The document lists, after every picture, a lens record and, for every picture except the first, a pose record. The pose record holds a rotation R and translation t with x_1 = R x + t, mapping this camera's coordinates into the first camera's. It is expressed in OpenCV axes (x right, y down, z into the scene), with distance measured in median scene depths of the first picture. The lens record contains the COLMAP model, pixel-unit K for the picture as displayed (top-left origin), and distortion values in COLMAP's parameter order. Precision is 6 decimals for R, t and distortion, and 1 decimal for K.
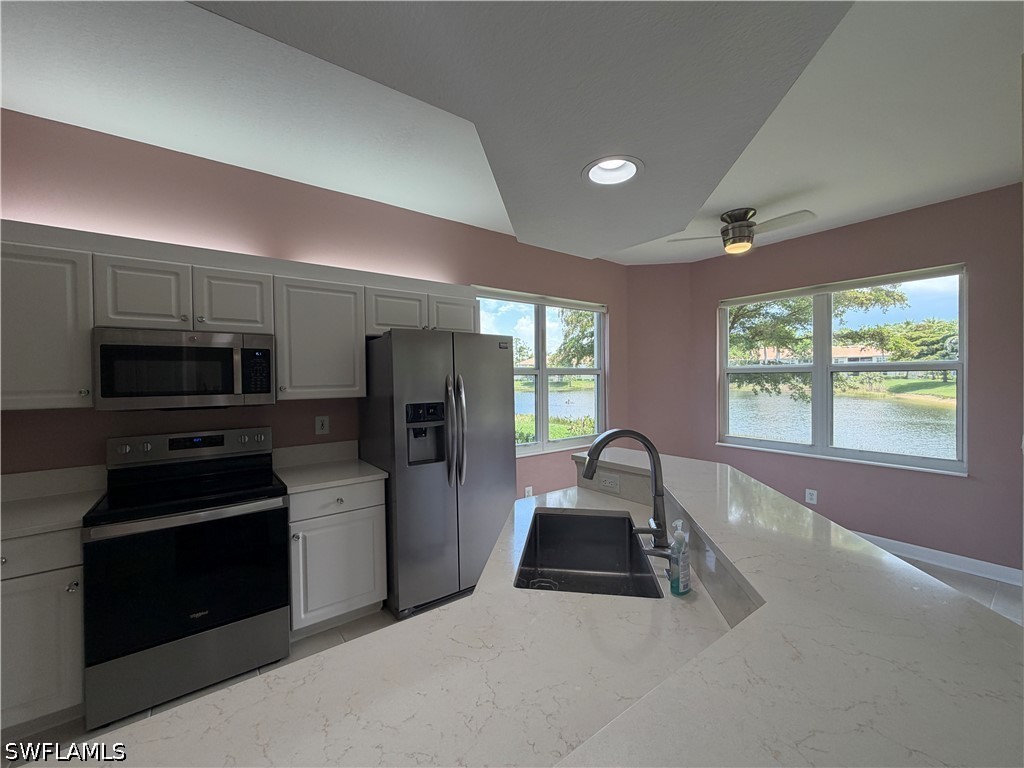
lens RADIAL K [[408.5, 0, 510.5], [0, 408.5, 384.7], [0, 0, 1]] dist [0.001714, 0.000071]
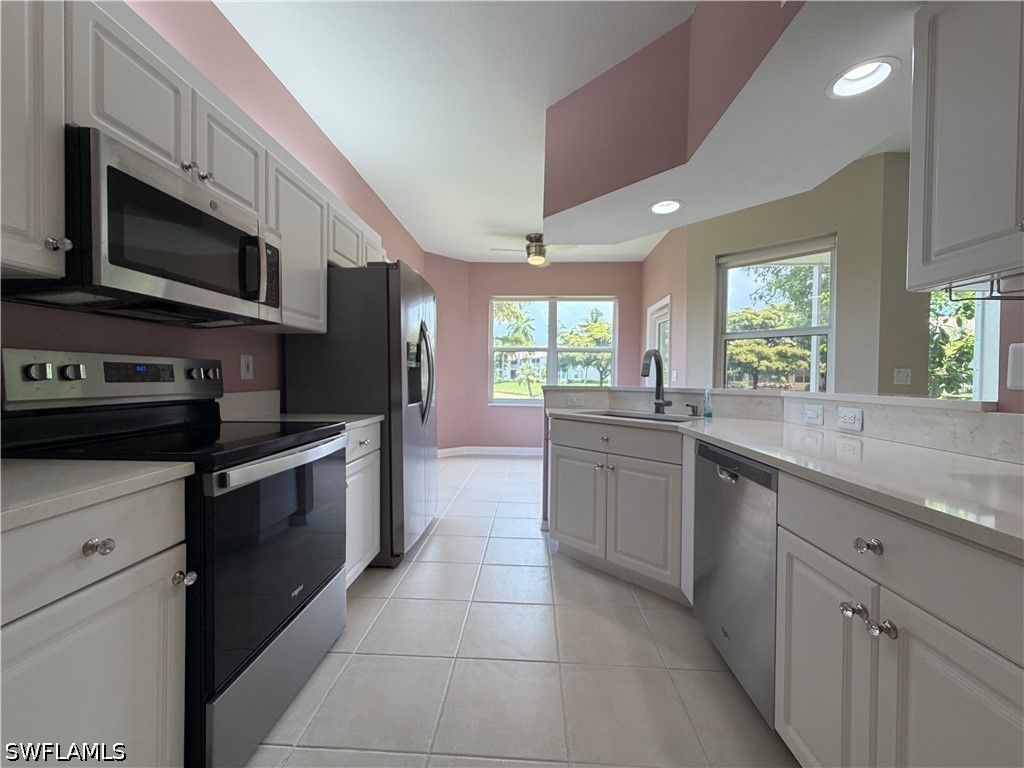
lens RADIAL K [[408.5, 0, 508.0], [0, 408.5, 384.9], [0, 0, 1]] dist [0.001714, 0.000071]
pose [[0.644234, 0.003200, 0.764822, -0.718508], [-0.005482, 0.999985, 0.000435, 0.127178], [-0.764809, -0.004473, 0.644242, 0.161215]]
